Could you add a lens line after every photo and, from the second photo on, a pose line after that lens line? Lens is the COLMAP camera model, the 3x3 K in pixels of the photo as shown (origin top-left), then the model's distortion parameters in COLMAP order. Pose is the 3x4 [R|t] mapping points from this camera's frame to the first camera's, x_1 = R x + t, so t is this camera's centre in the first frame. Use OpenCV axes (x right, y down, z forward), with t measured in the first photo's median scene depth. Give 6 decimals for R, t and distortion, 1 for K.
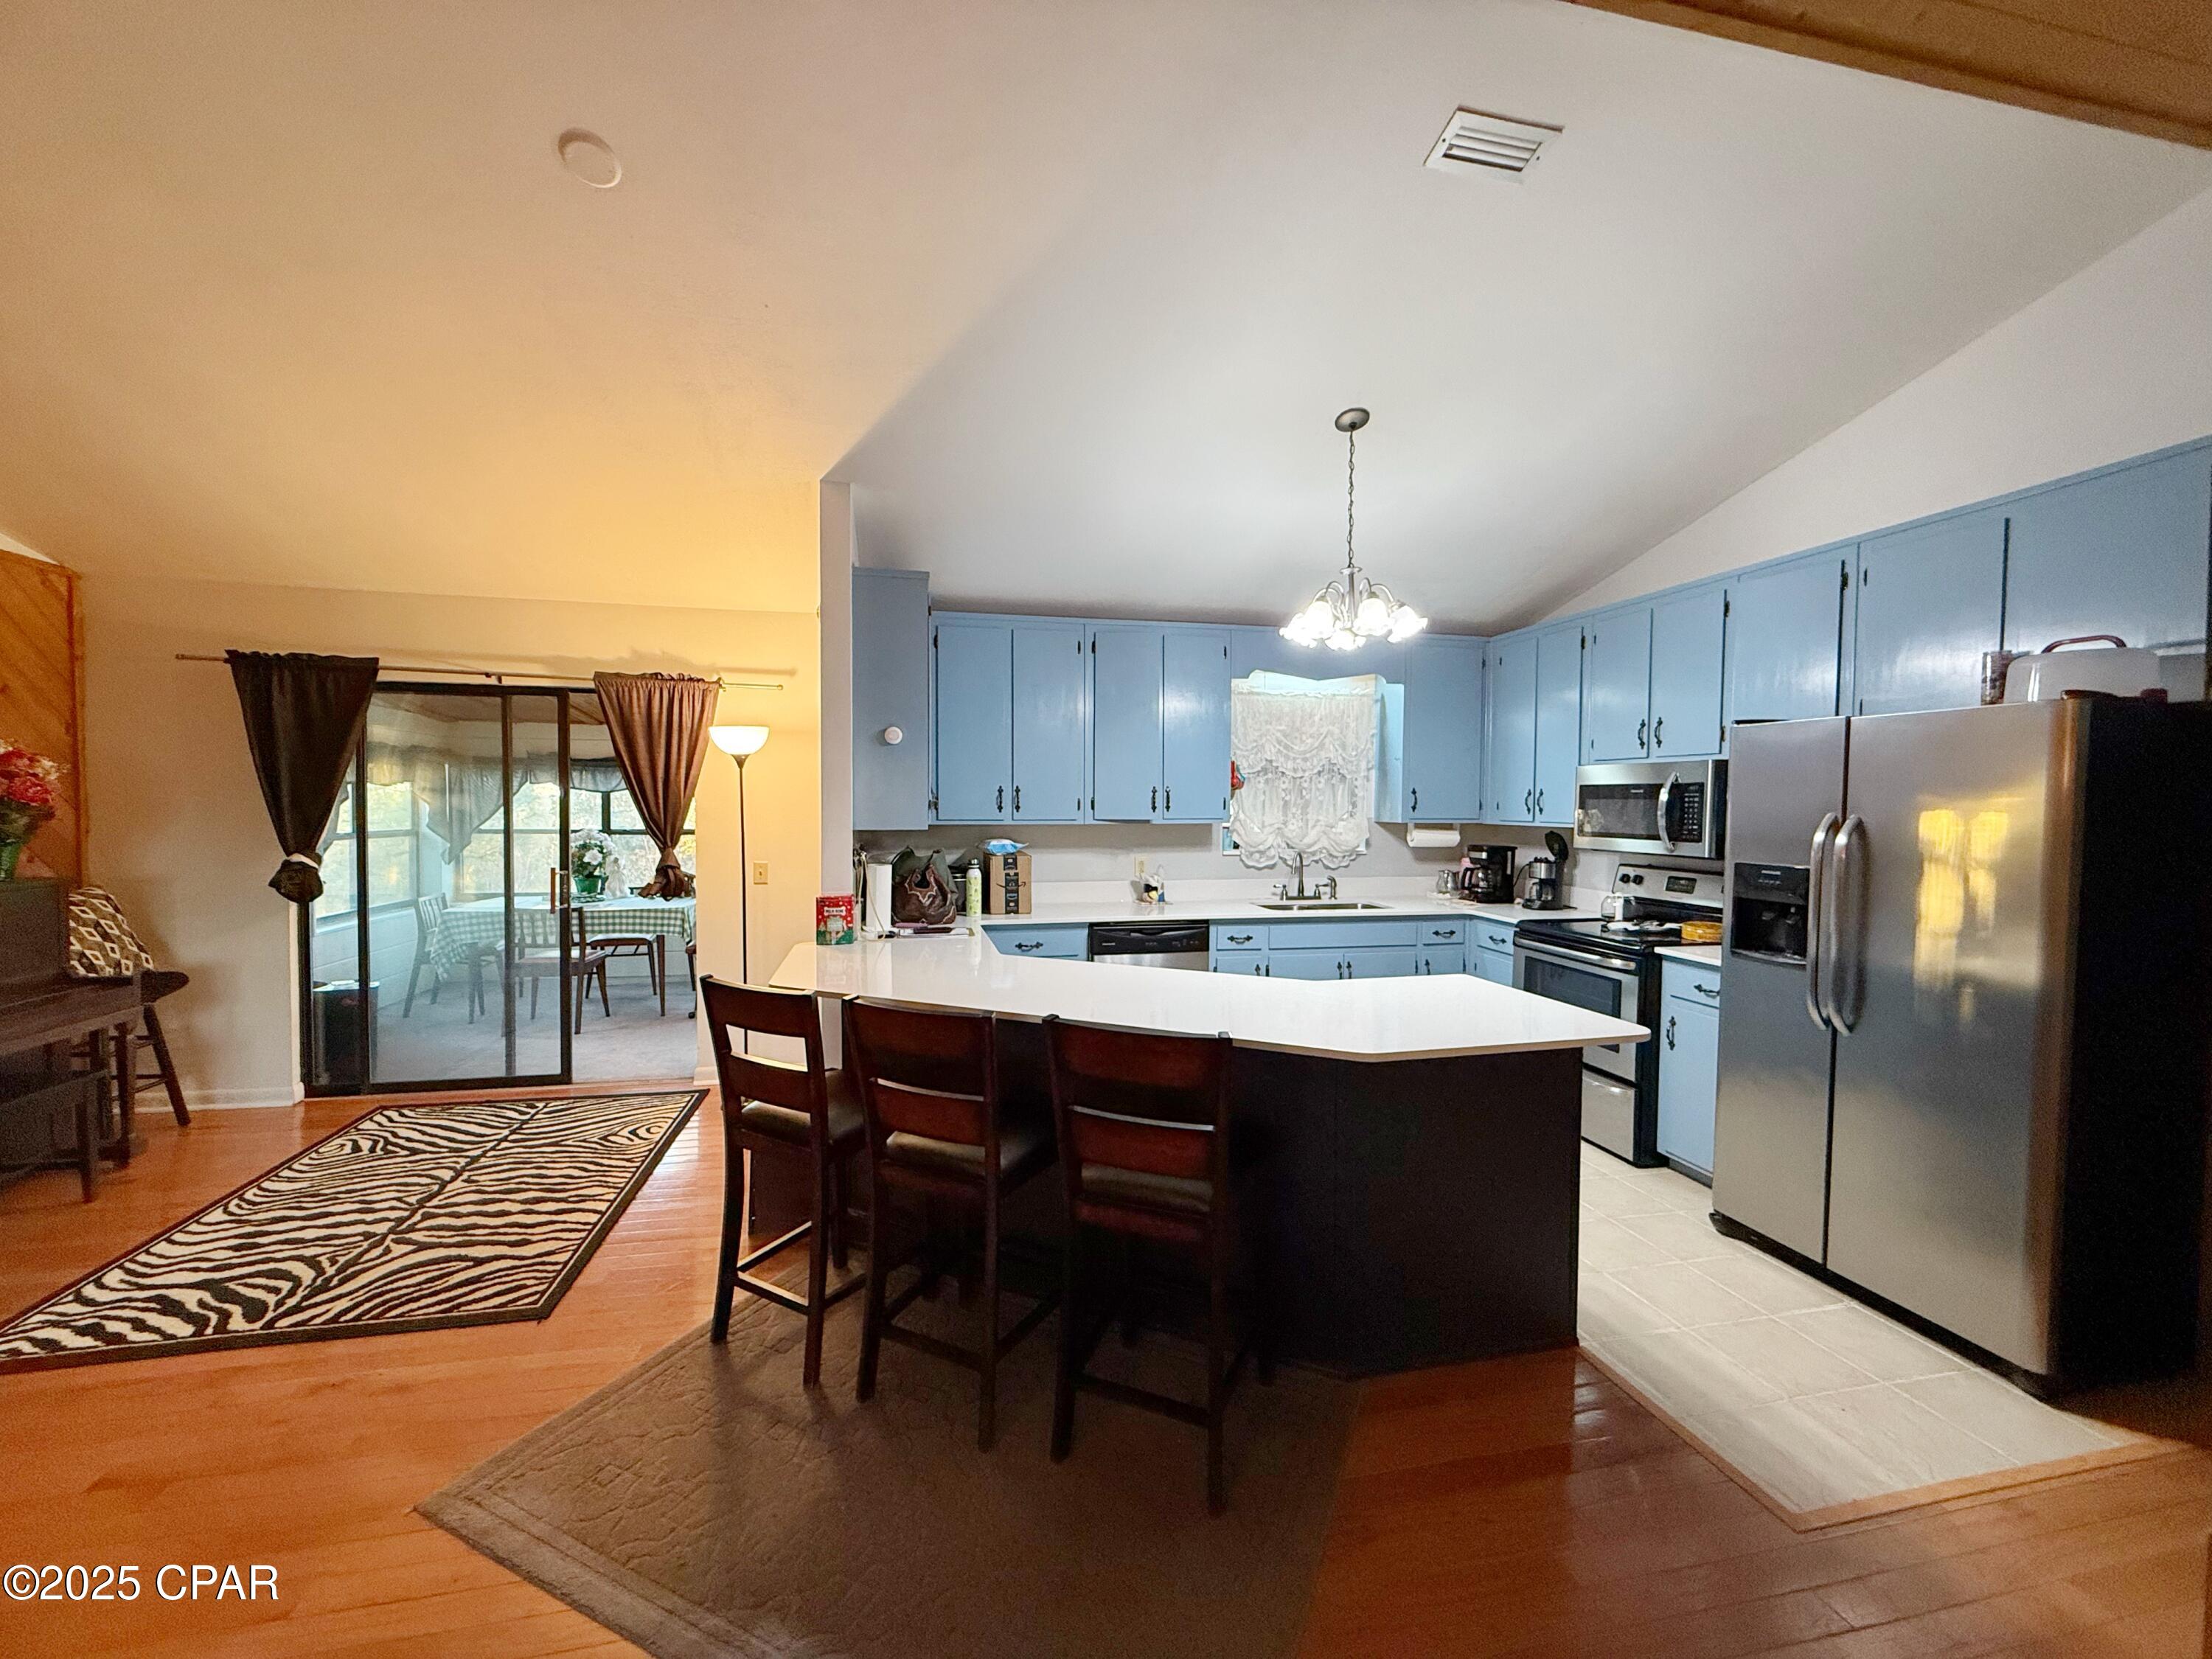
lens RADIAL K [[880.6, 0, 1097.0], [0, 880.6, 828.5], [0, 0, 1]] dist [-0.002807, 0.000945]
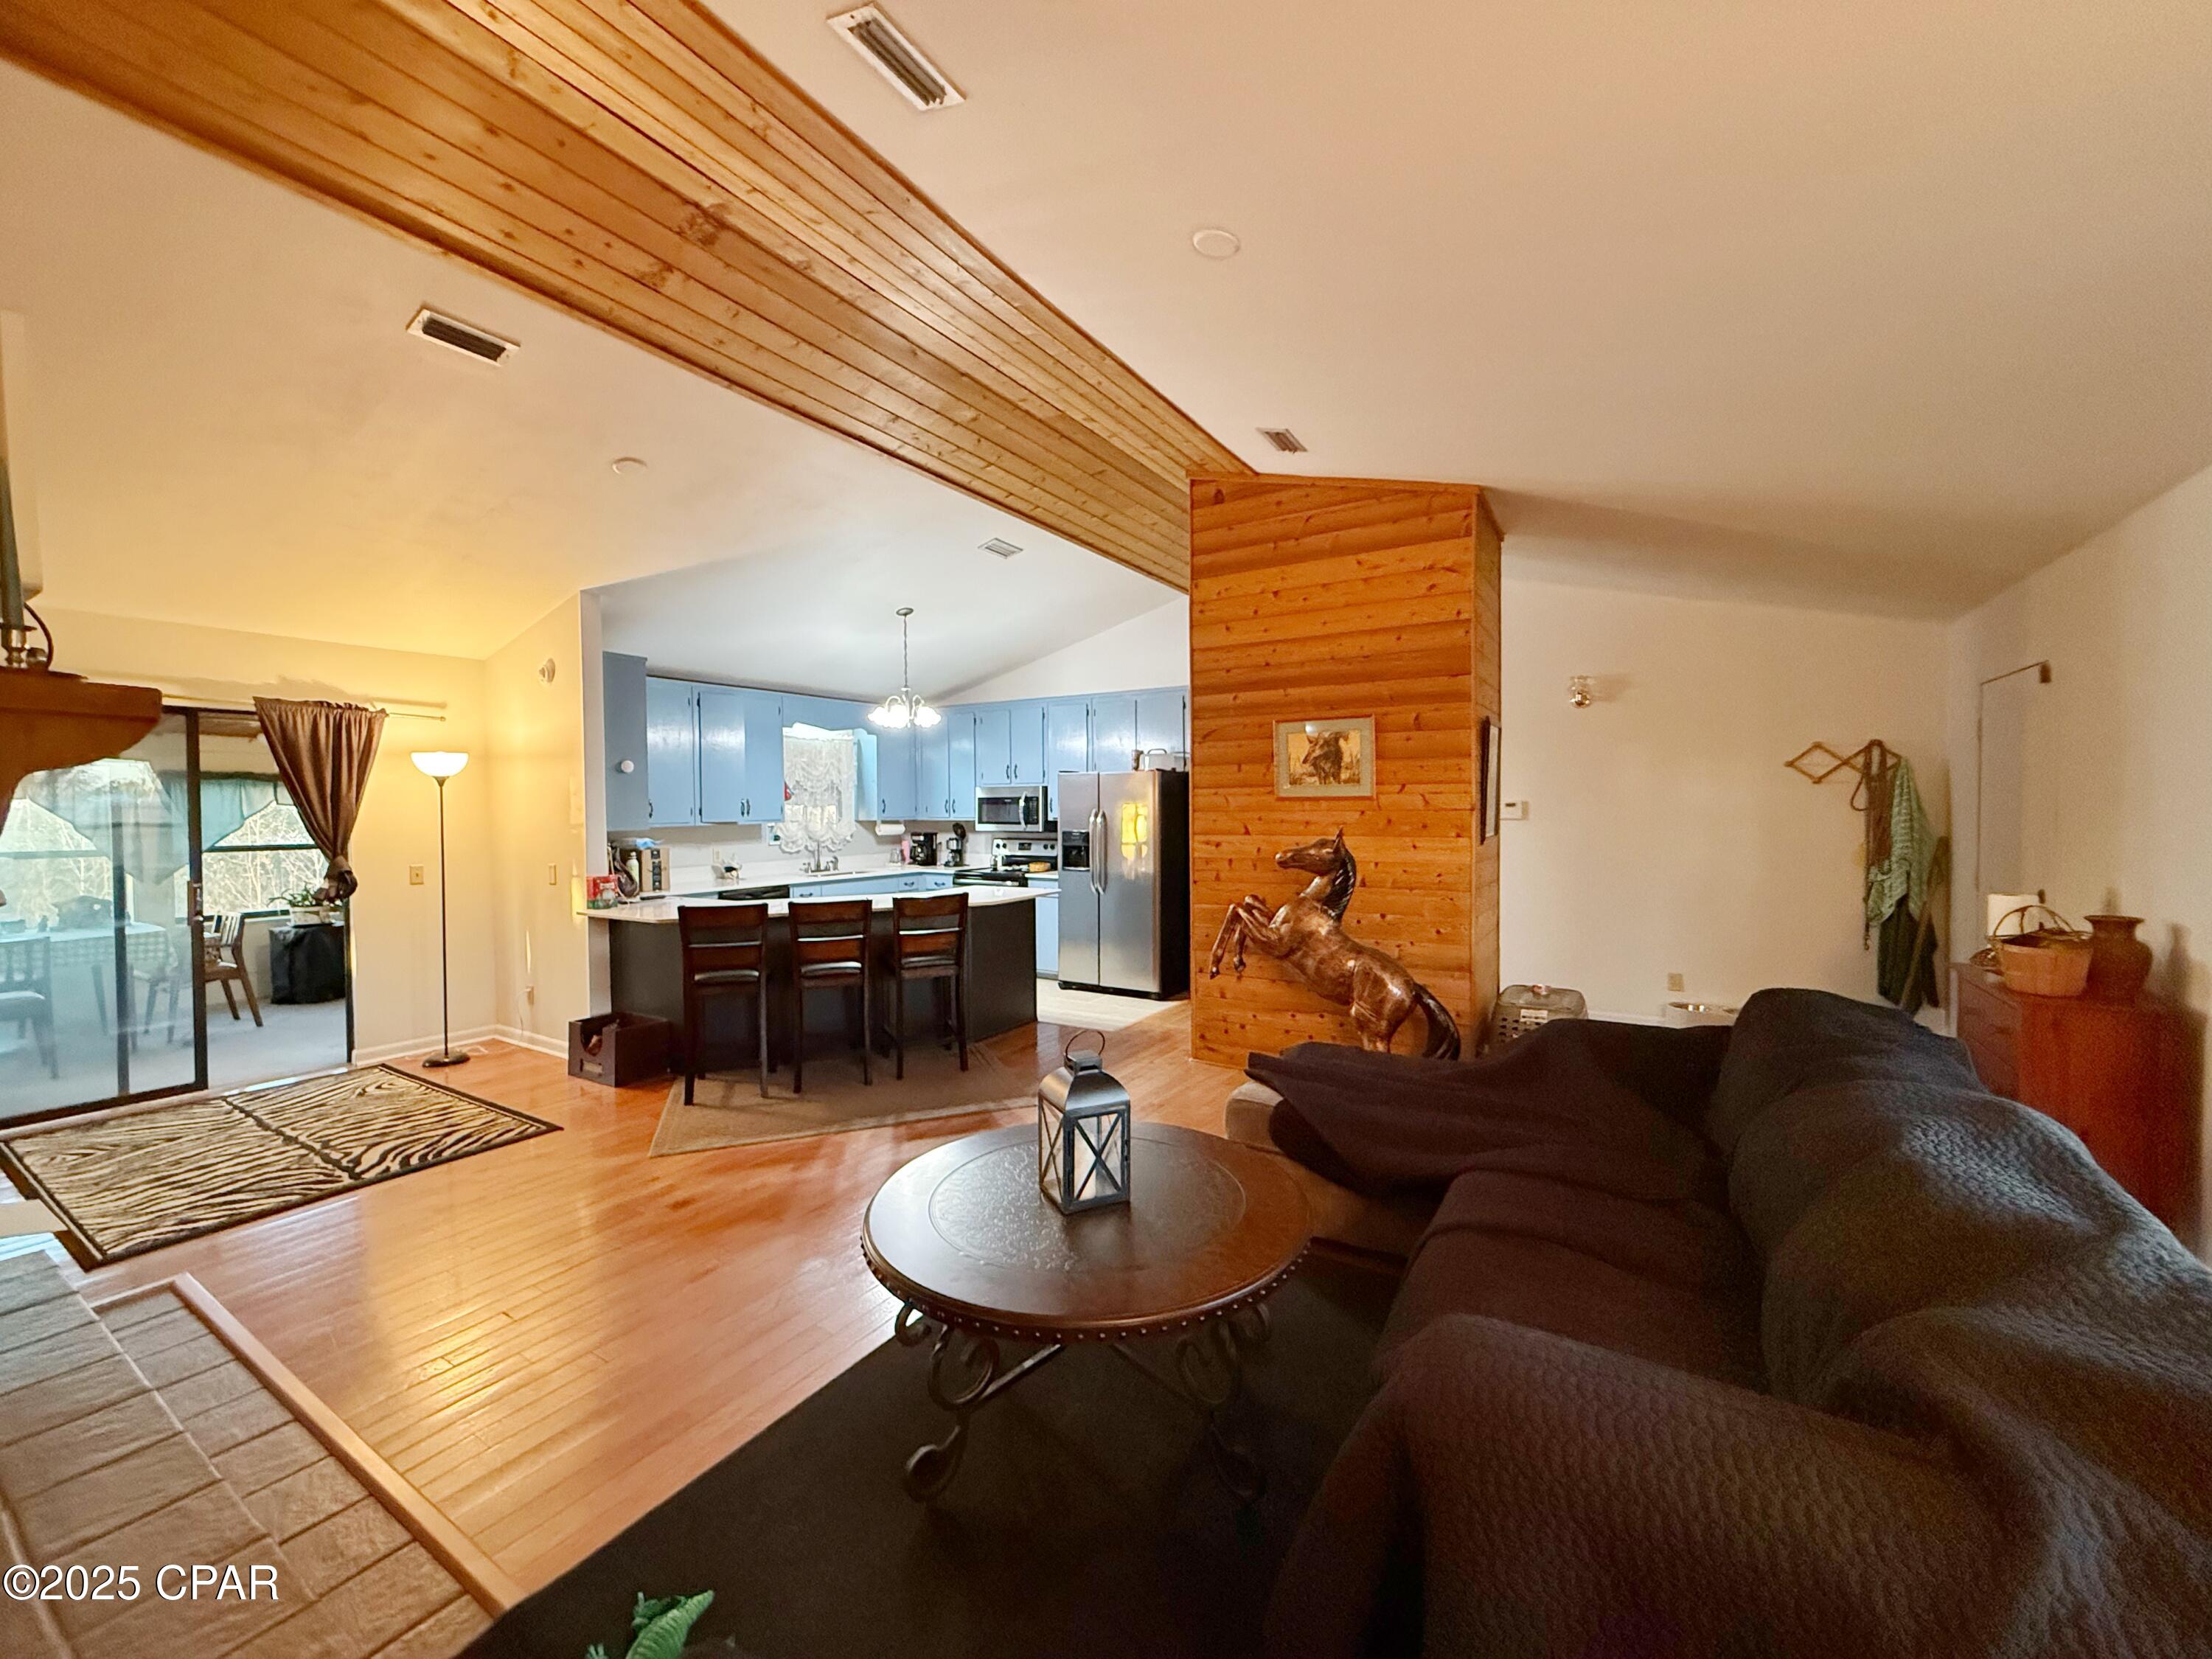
lens RADIAL K [[880.6, 0, 1102.5], [0, 880.6, 827.7], [0, 0, 1]] dist [-0.002807, 0.000945]
pose [[0.692873, -0.028381, 0.720501, -0.710369], [0.033209, 0.999421, 0.007433, 0.011548], [-0.720295, 0.018777, 0.693414, -0.566381]]
